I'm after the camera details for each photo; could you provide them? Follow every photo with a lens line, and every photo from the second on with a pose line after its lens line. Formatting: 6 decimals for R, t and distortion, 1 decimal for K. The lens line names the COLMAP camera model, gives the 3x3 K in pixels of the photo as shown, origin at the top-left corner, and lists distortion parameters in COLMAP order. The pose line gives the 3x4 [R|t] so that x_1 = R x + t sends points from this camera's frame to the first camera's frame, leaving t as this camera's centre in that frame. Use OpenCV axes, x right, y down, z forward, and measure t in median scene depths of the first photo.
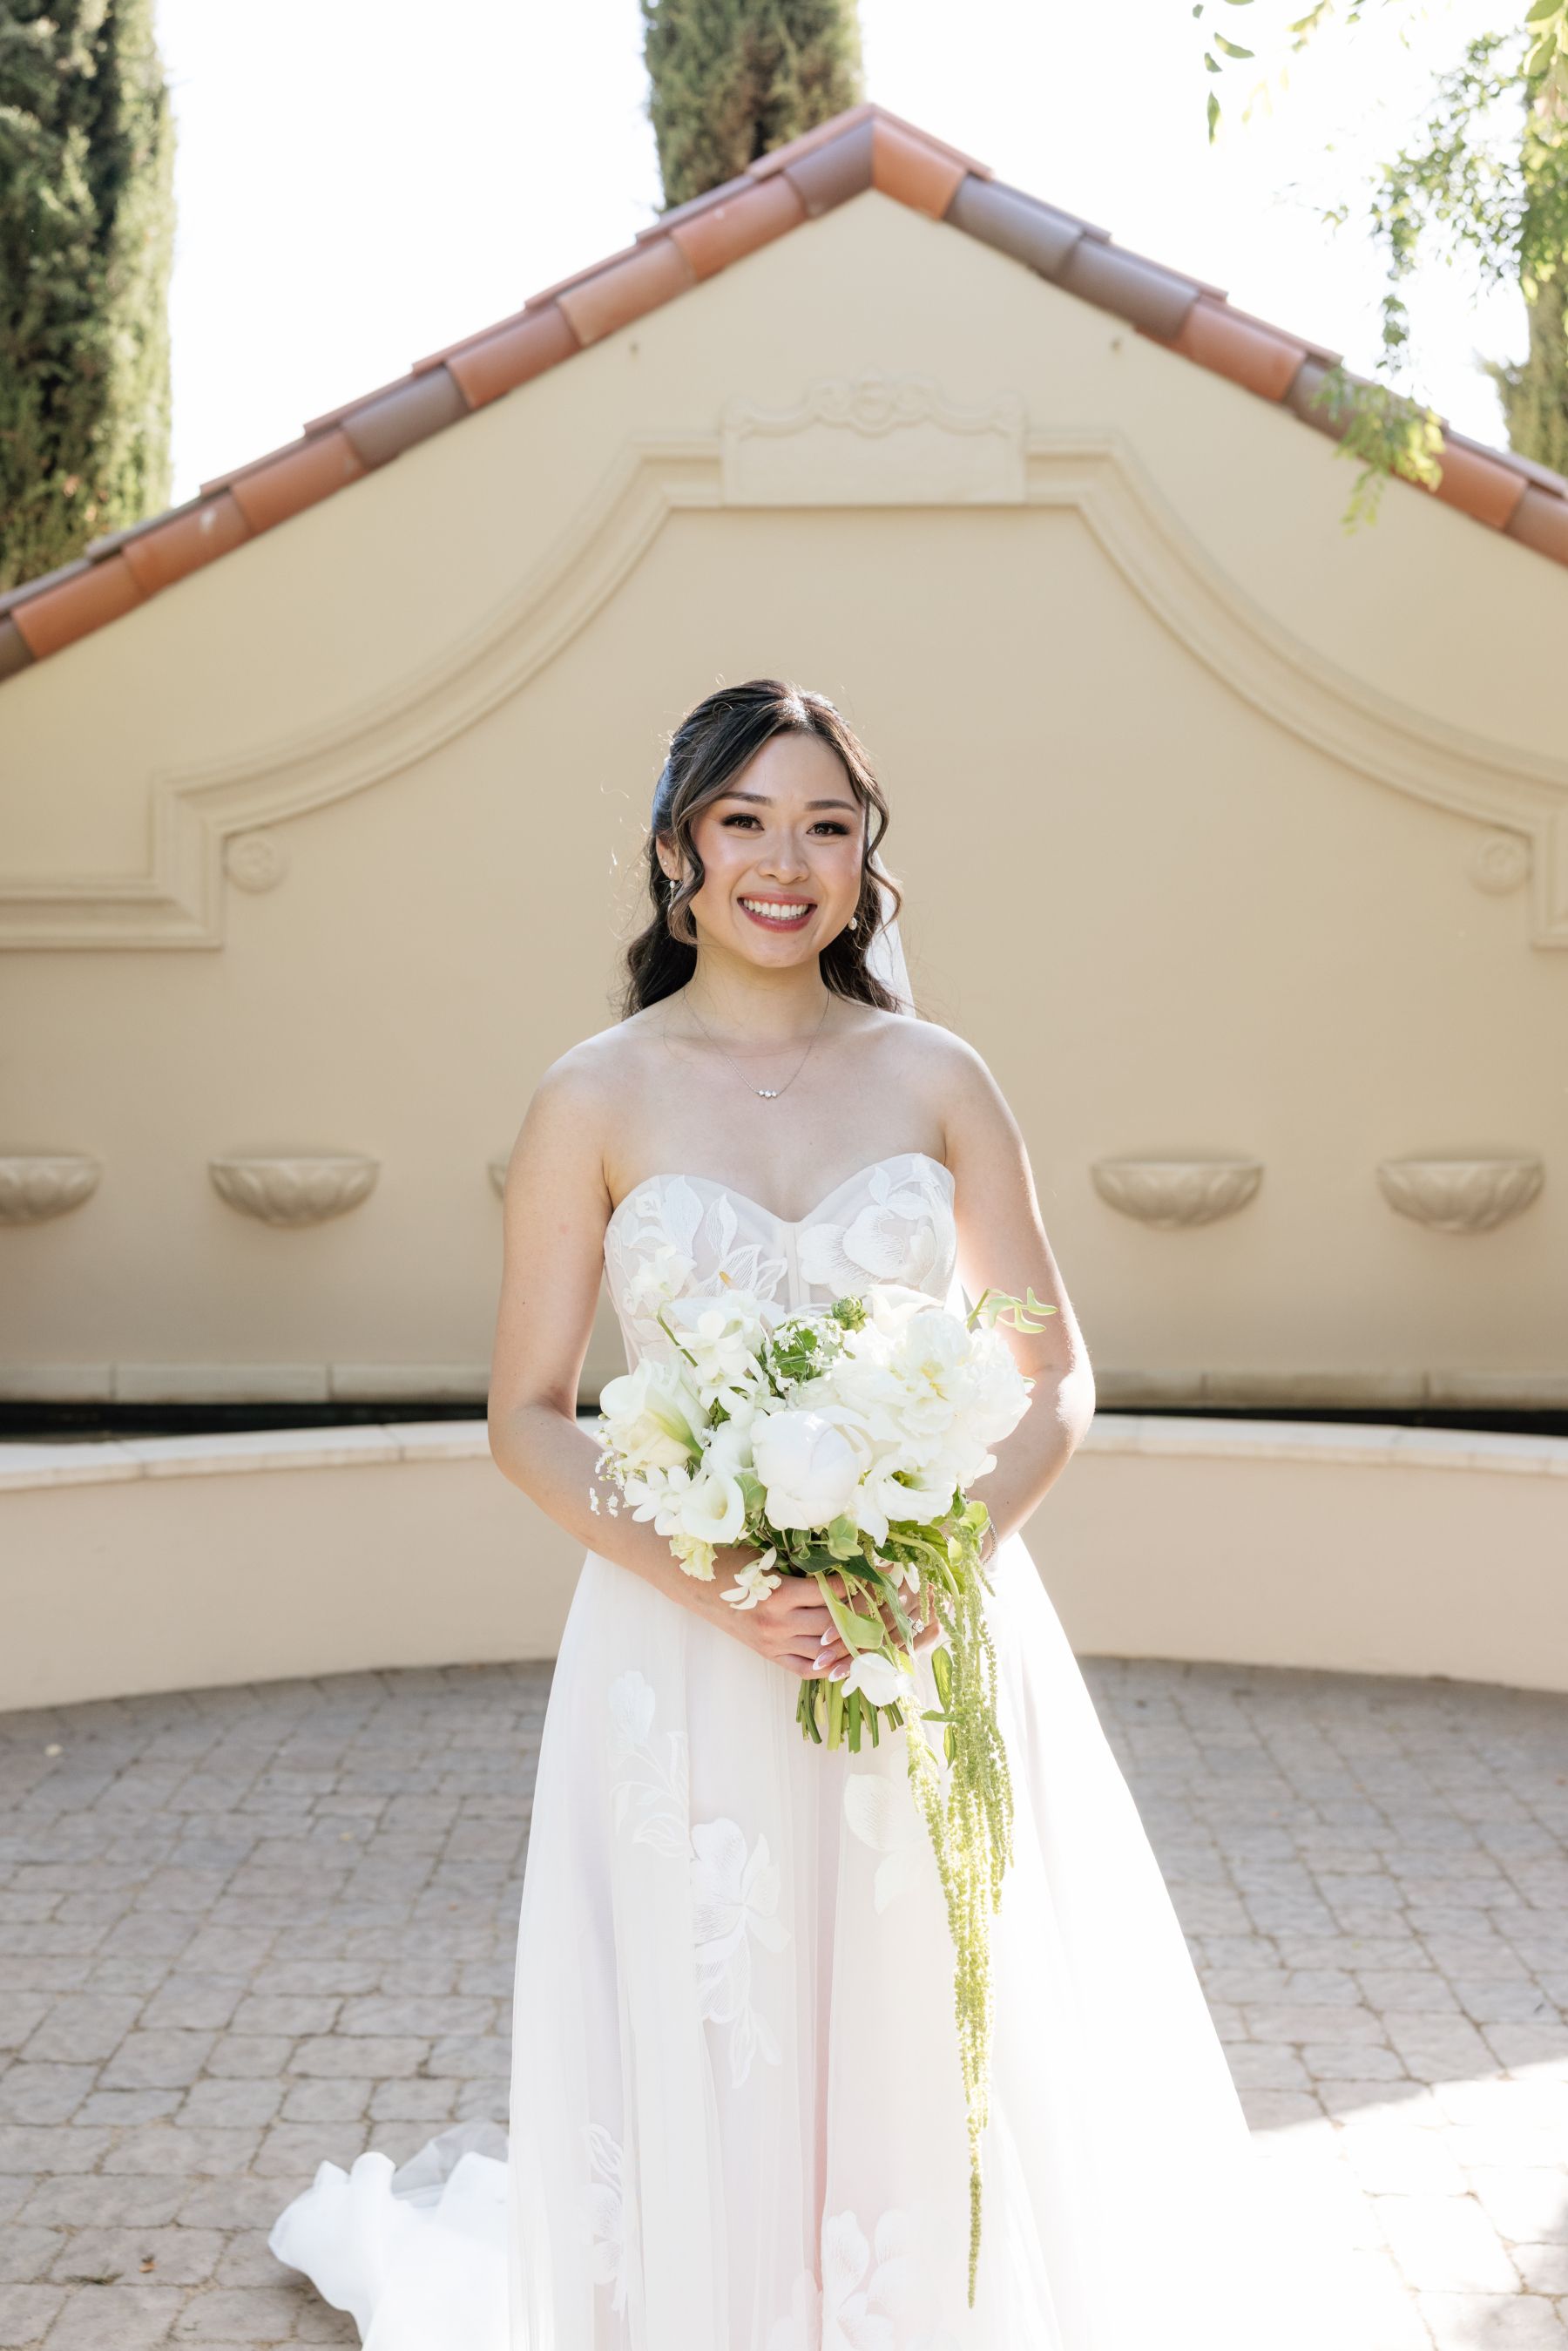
lens RADIAL K [[1750.6, 0, 790.9], [0, 1750.6, 1042.8], [0, 0, 1]] dist [0.006019, 0.004270]
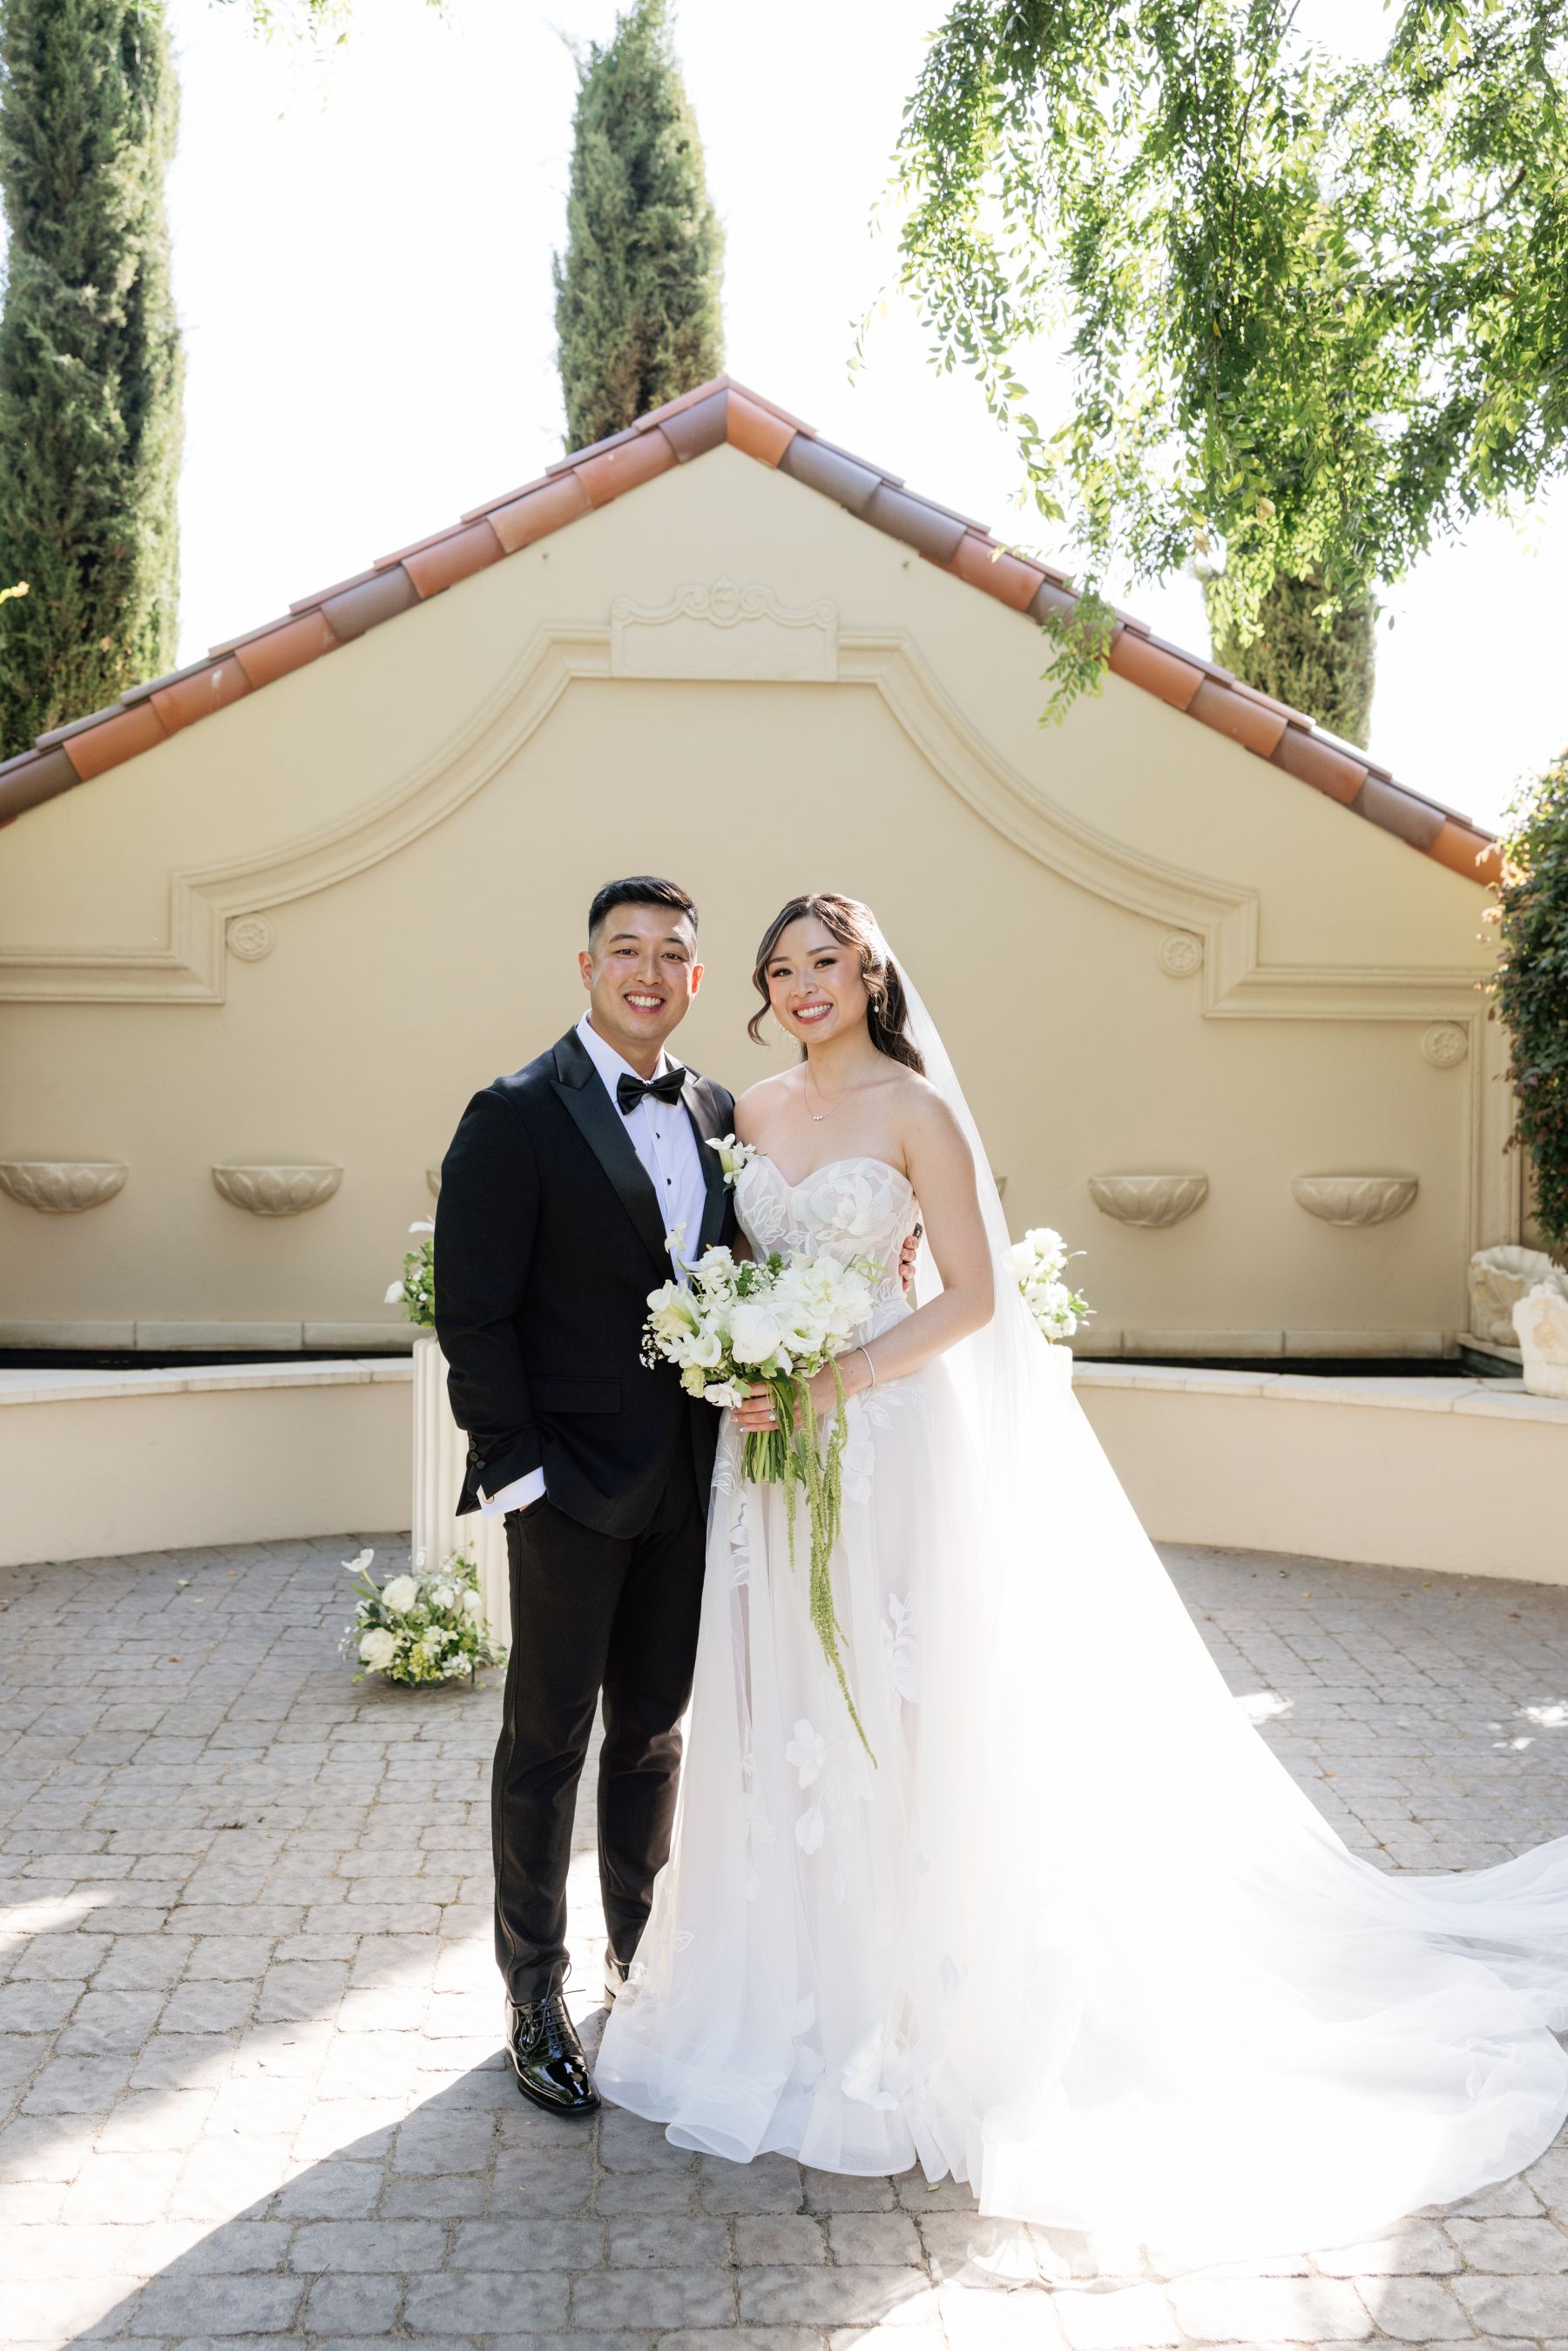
lens RADIAL K [[1716.6, 0, 743.7], [0, 1716.6, 1080.5], [0, 0, 1]] dist [0.000796, 0.002536]
pose [[0.998417, 0.012602, 0.054818, -0.005618], [-0.012737, 0.999917, 0.002121, -0.004609], [-0.054787, -0.002816, 0.998494, -0.307292]]
